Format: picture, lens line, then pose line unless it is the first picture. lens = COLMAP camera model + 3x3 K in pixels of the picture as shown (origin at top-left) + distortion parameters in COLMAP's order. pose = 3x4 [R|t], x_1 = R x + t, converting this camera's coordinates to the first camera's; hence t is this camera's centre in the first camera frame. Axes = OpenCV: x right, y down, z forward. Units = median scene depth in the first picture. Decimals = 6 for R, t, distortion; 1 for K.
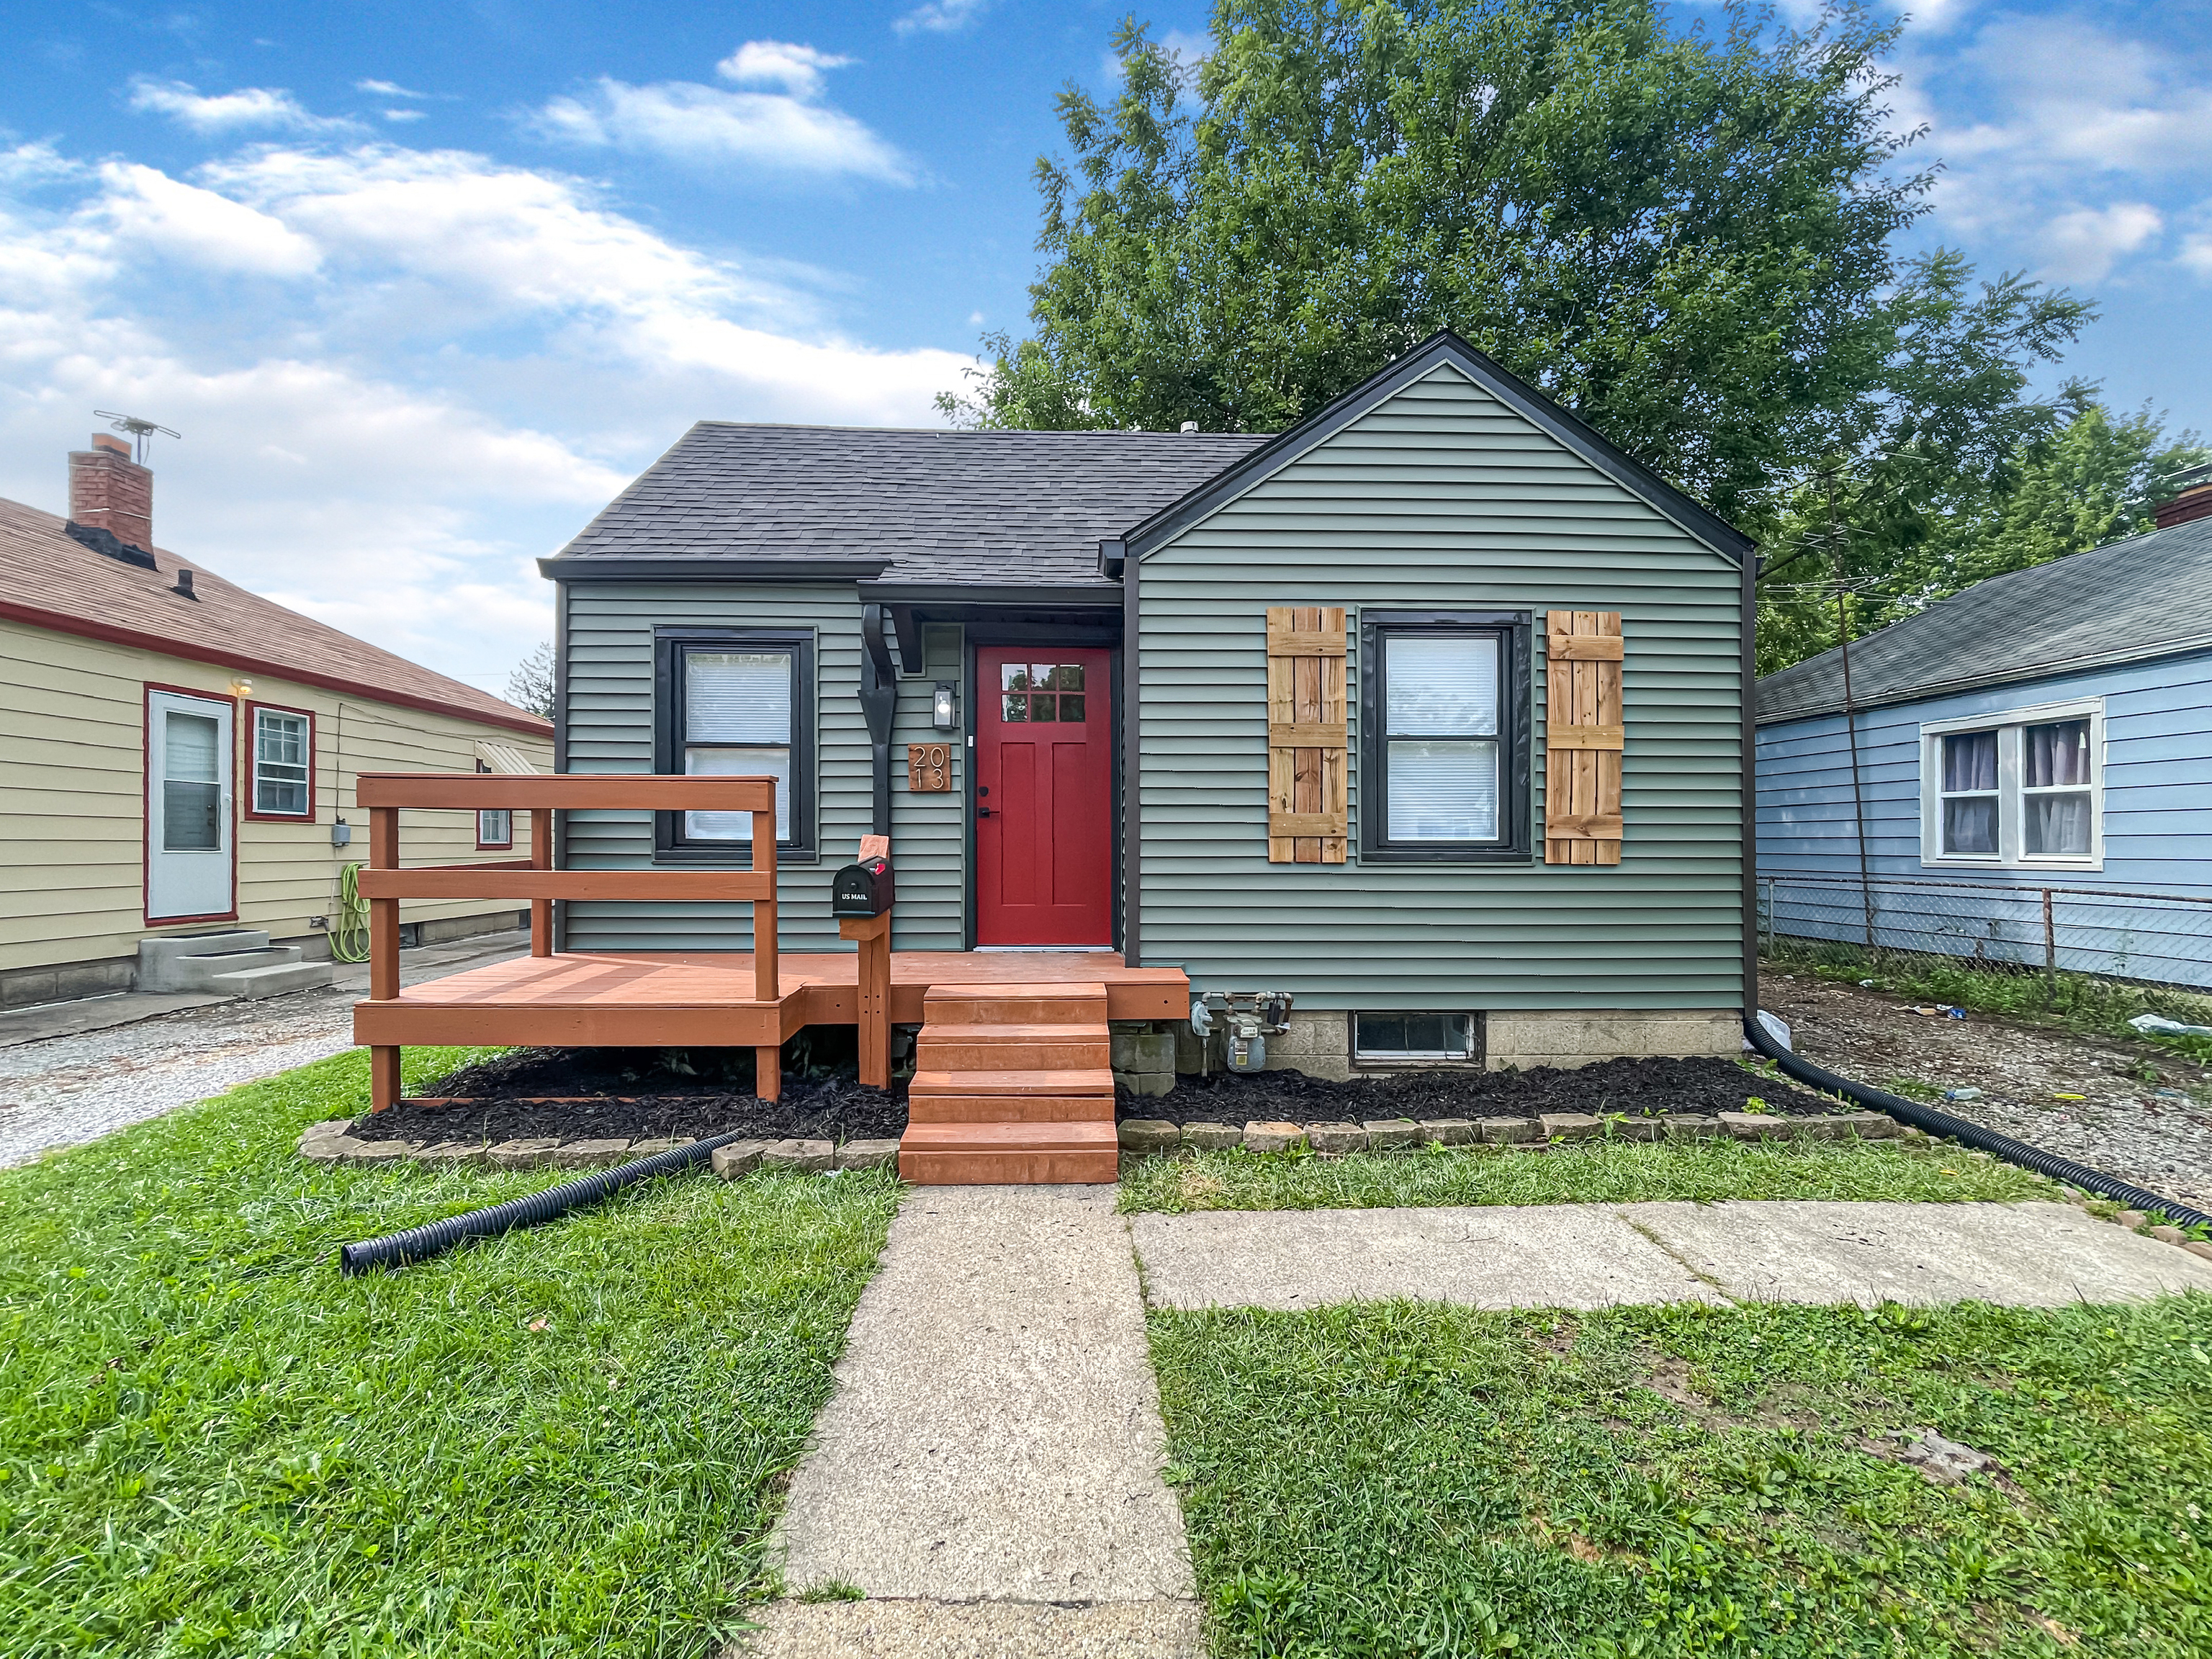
lens RADIAL K [[893.3, 0, 1100.1], [0, 893.3, 815.7], [0, 0, 1]] dist [0.010652, 0.000060]
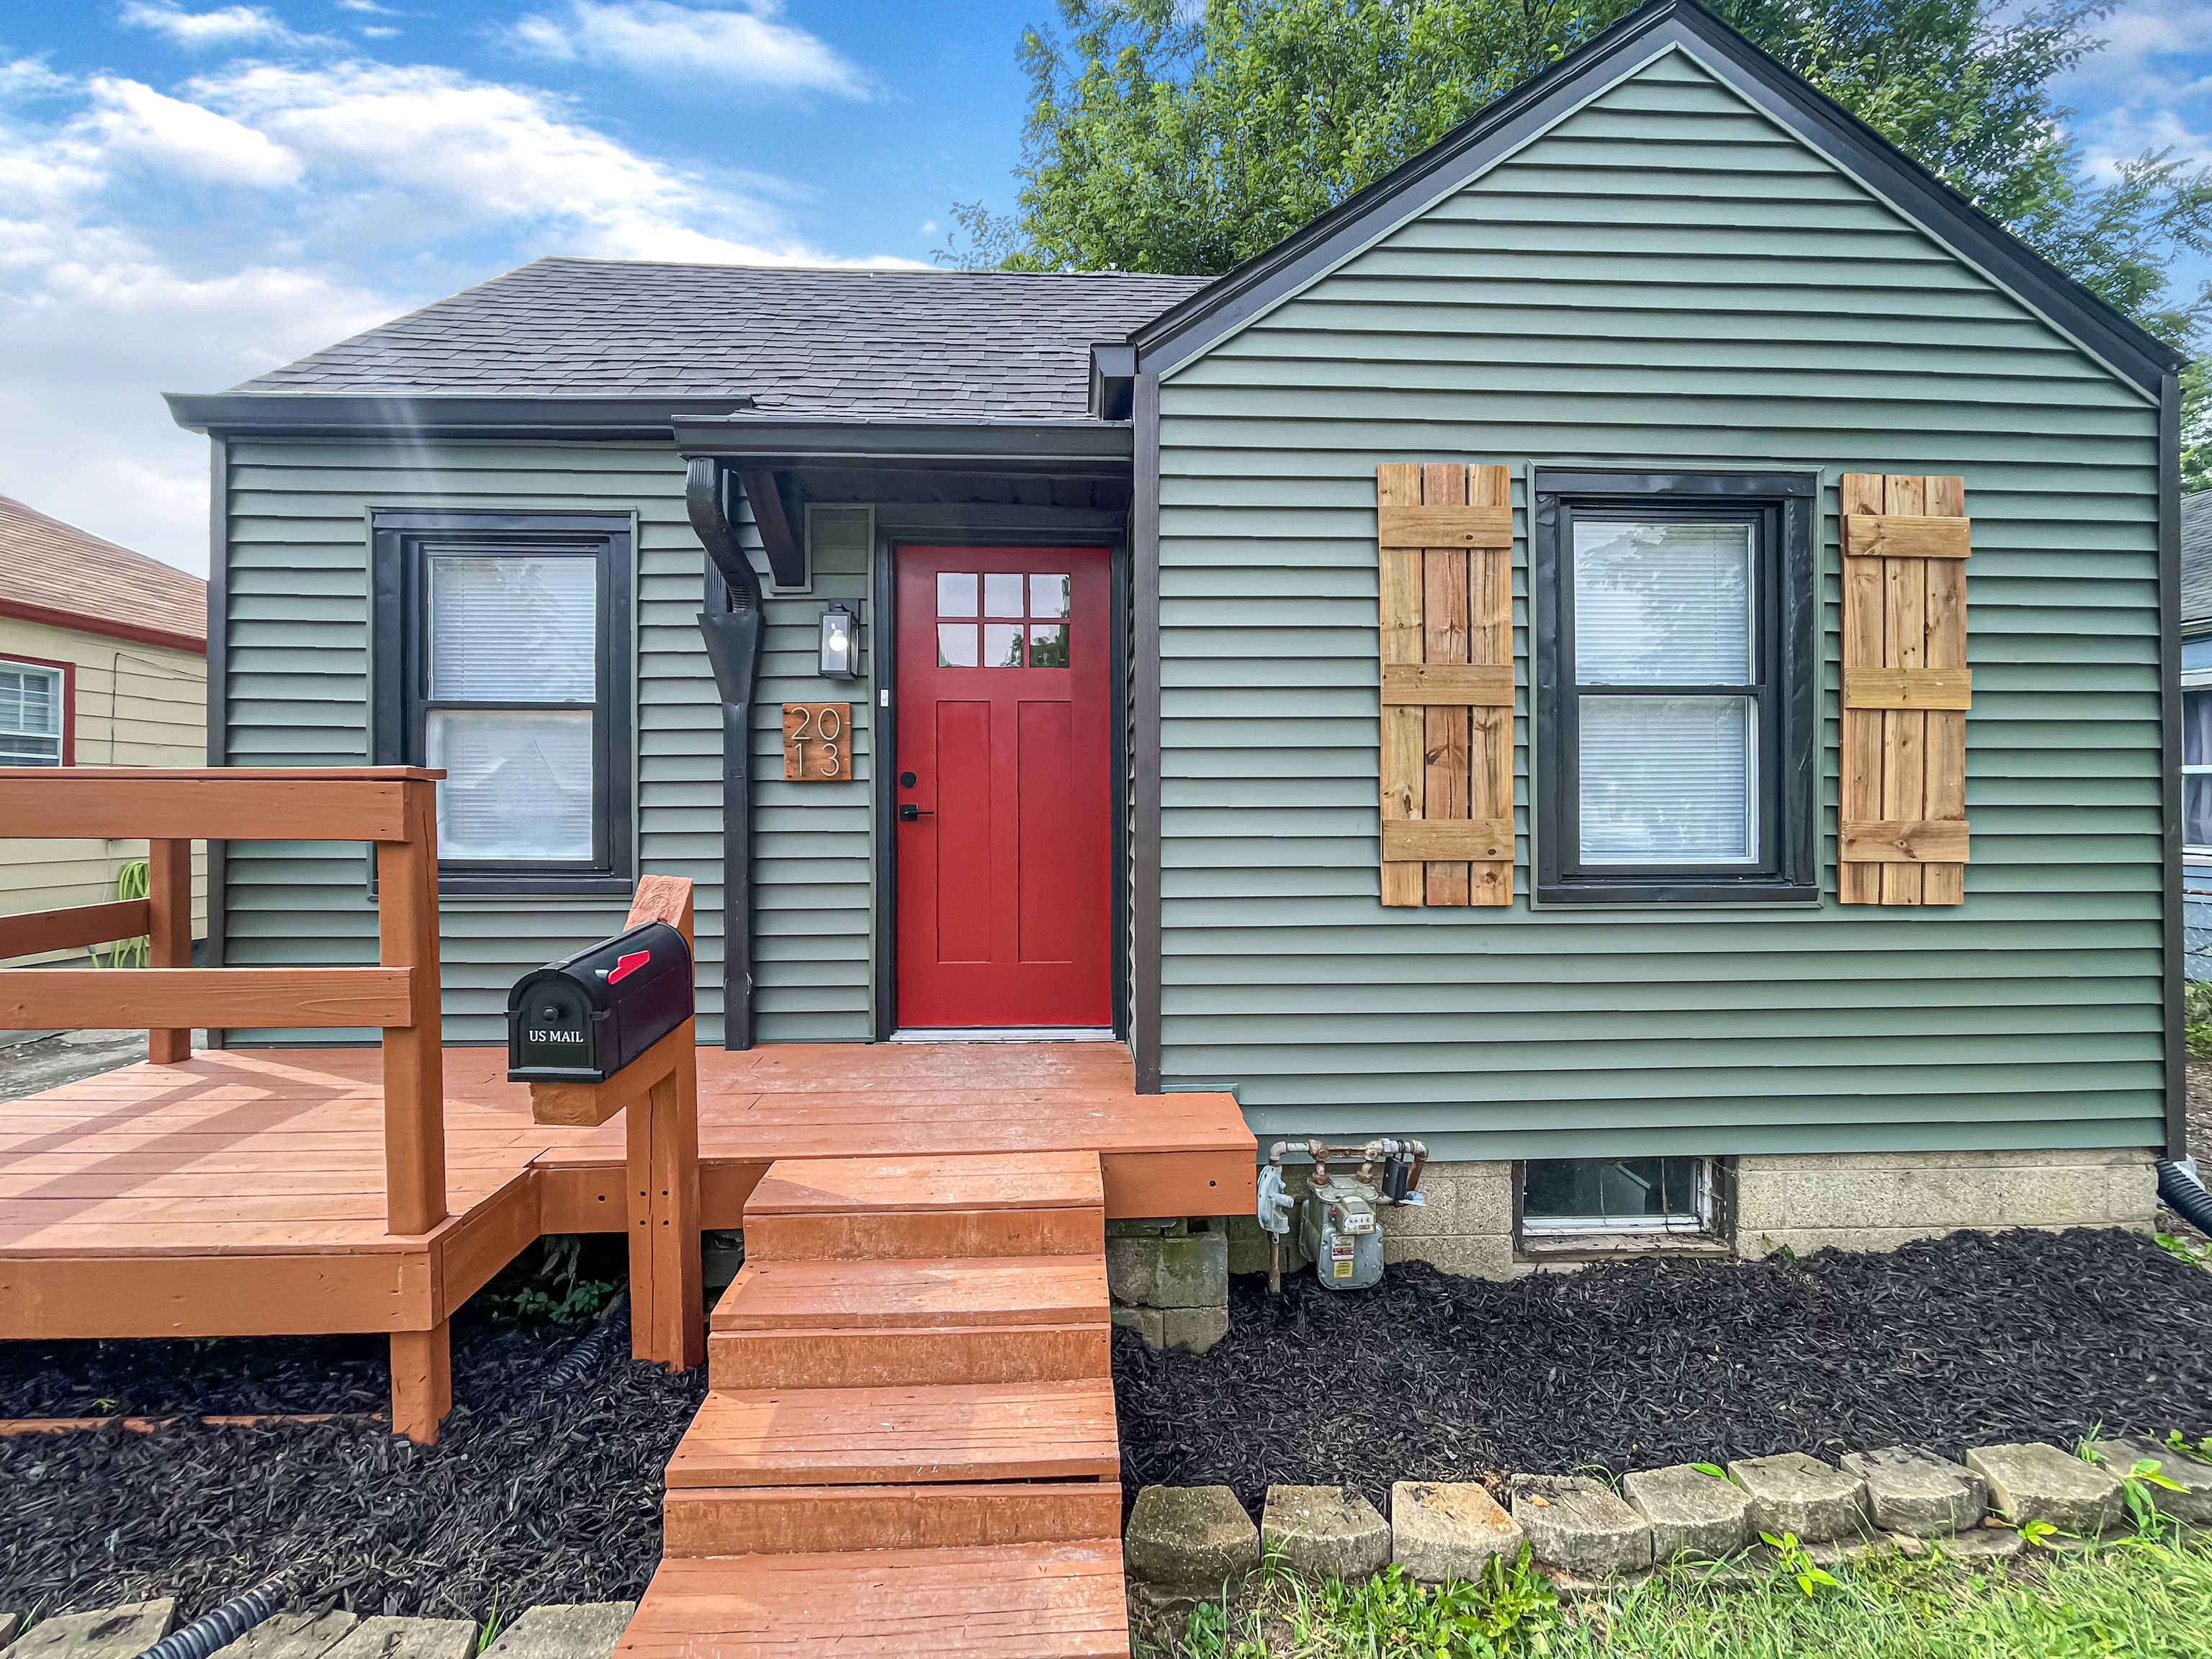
lens RADIAL K [[889.3, 0, 1095.5], [0, 889.3, 885.8], [0, 0, 1]] dist [-0.003911, -0.000021]
pose [[0.999993, -0.001820, -0.003234, 0.003626], [0.002191, 0.992936, 0.118627, -0.028206], [0.002995, -0.118633, 0.992934, 0.394563]]
